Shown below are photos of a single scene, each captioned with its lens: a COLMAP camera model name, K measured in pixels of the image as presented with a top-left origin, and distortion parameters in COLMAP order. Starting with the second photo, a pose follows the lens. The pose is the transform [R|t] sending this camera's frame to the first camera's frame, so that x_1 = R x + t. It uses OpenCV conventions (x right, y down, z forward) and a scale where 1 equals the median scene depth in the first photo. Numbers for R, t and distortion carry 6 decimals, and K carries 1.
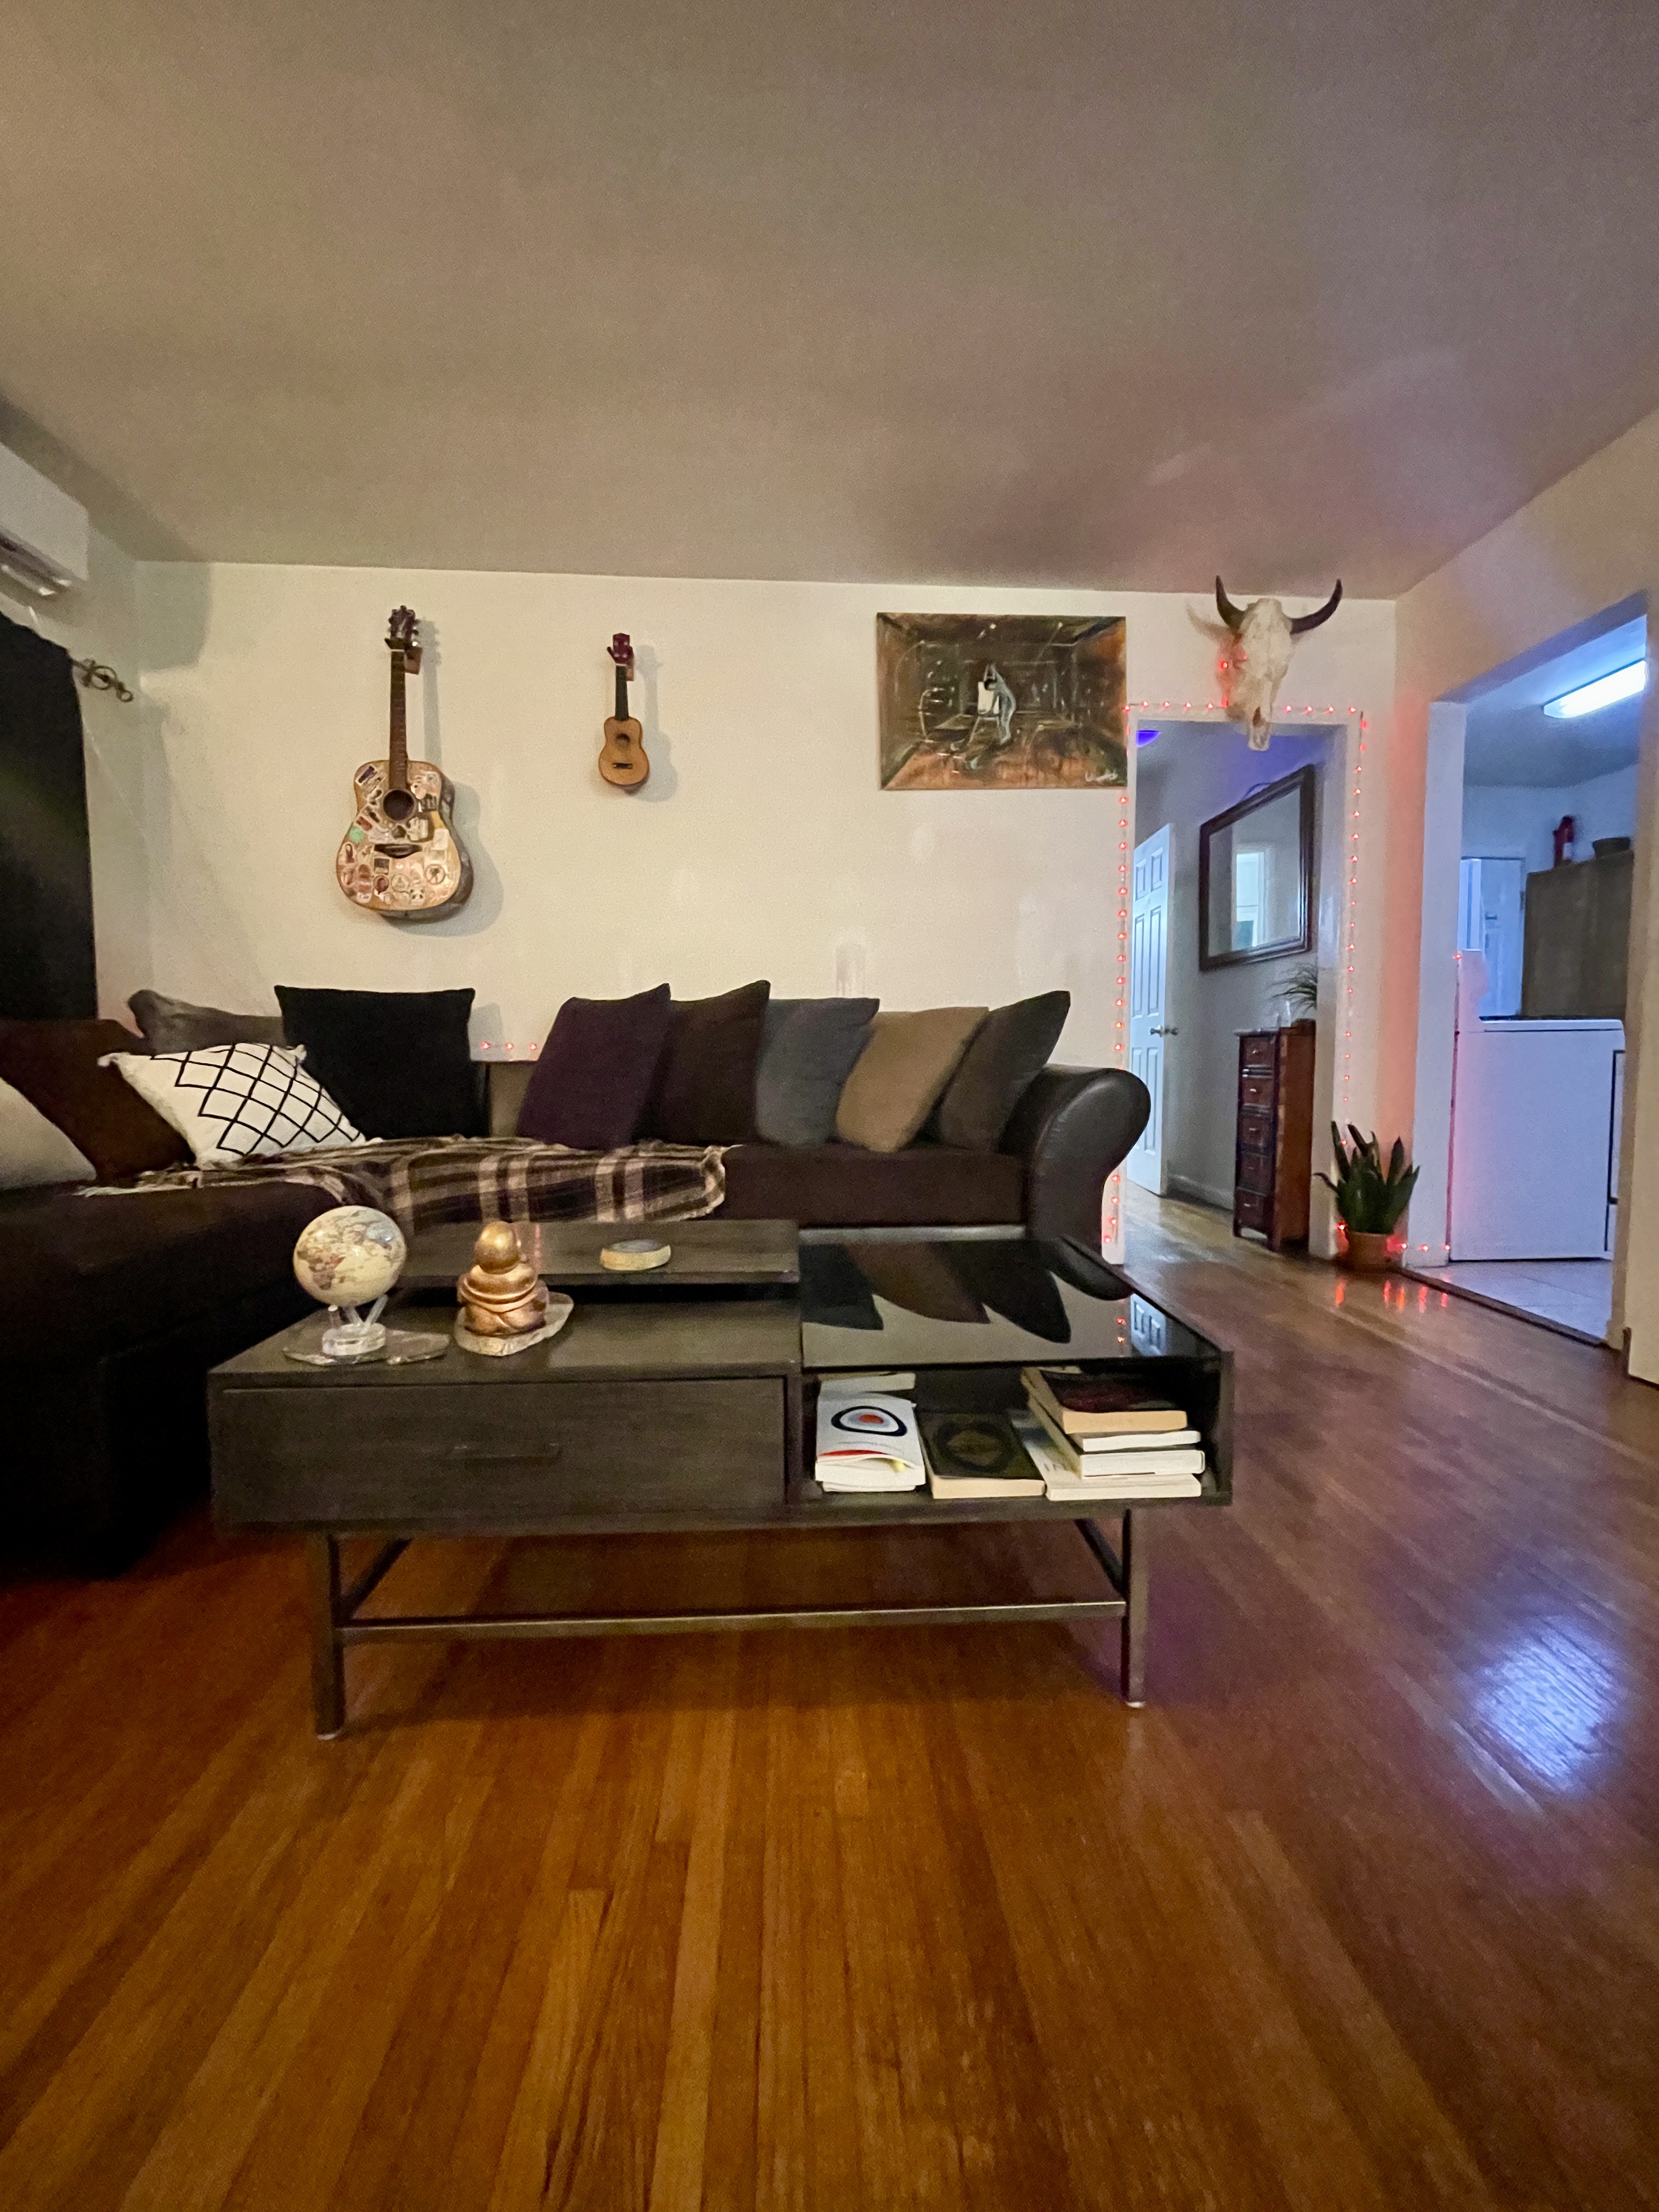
lens RADIAL K [[883.4, 0, 842.7], [0, 883.4, 1108.6], [0, 0, 1]] dist [-0.006255, 0.000674]
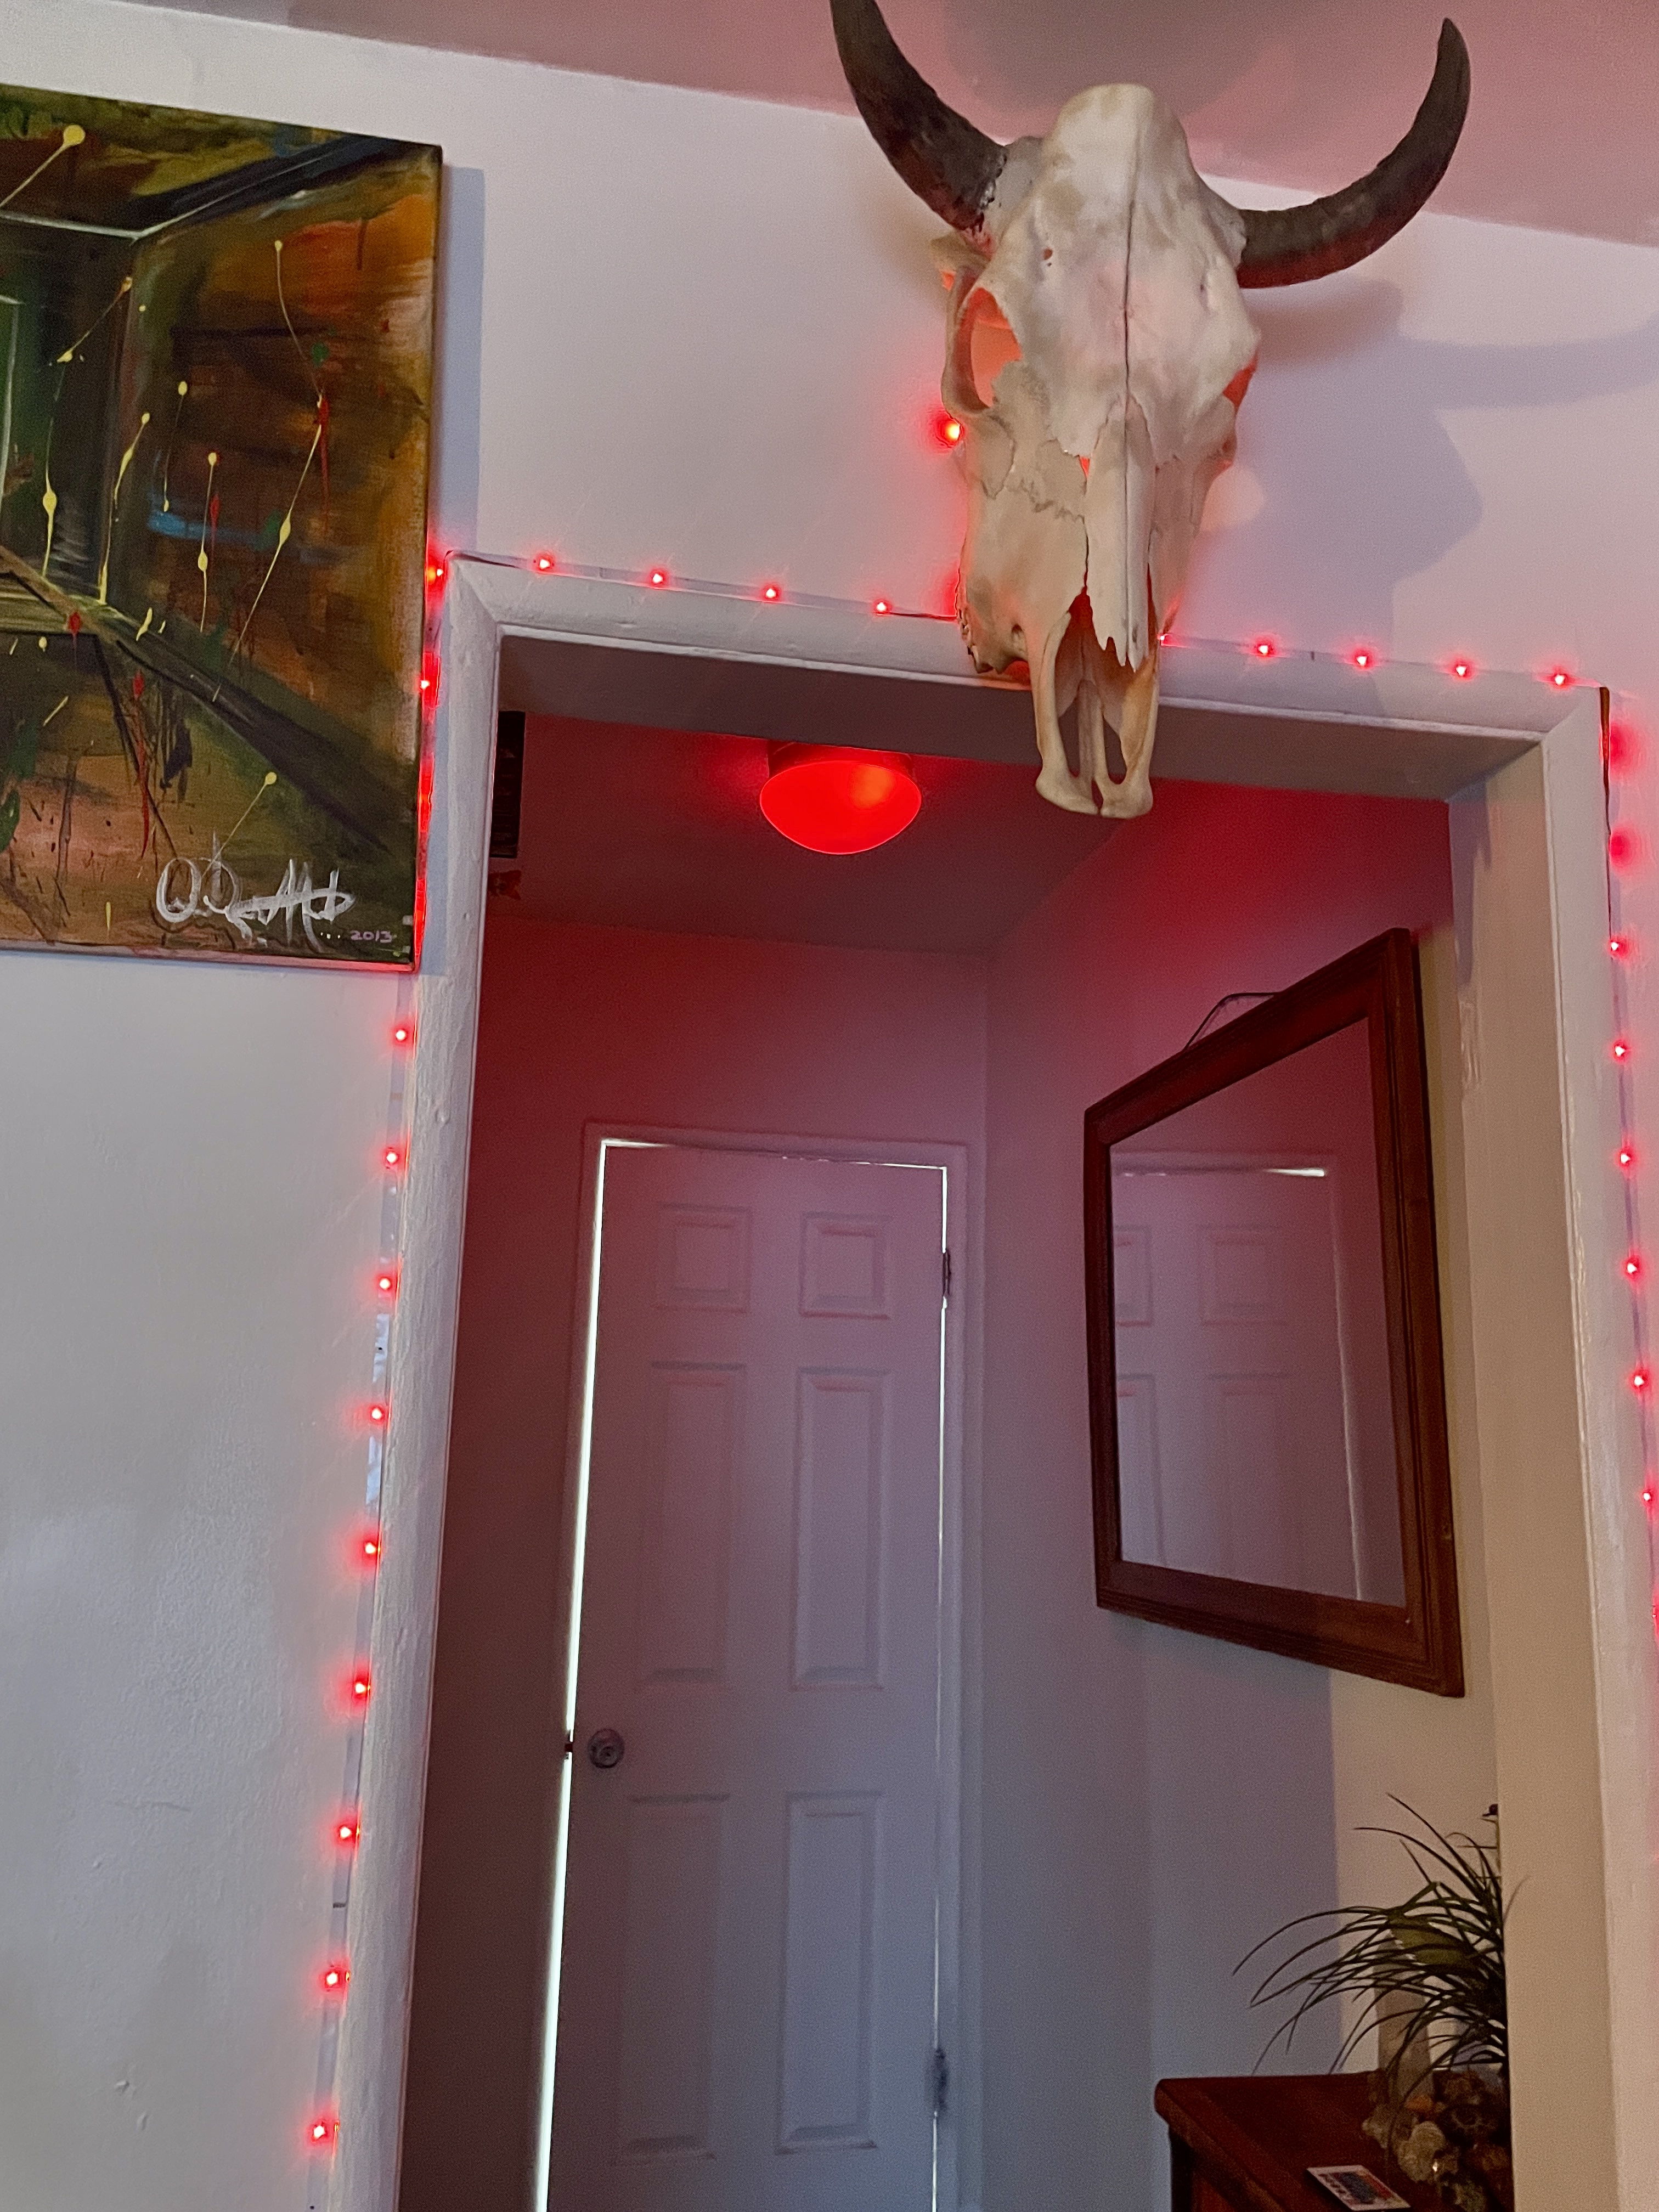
lens RADIAL K [[1691.7, 0, 829.5], [0, 1691.7, 1106.0], [0, 0, 1]] dist [-0.002277, -0.002823]
pose [[0.991266, 0.050587, 0.121790, 0.372662], [-0.017145, 0.965099, -0.261322, -0.254320], [-0.130759, 0.256952, 0.957537, 0.682378]]
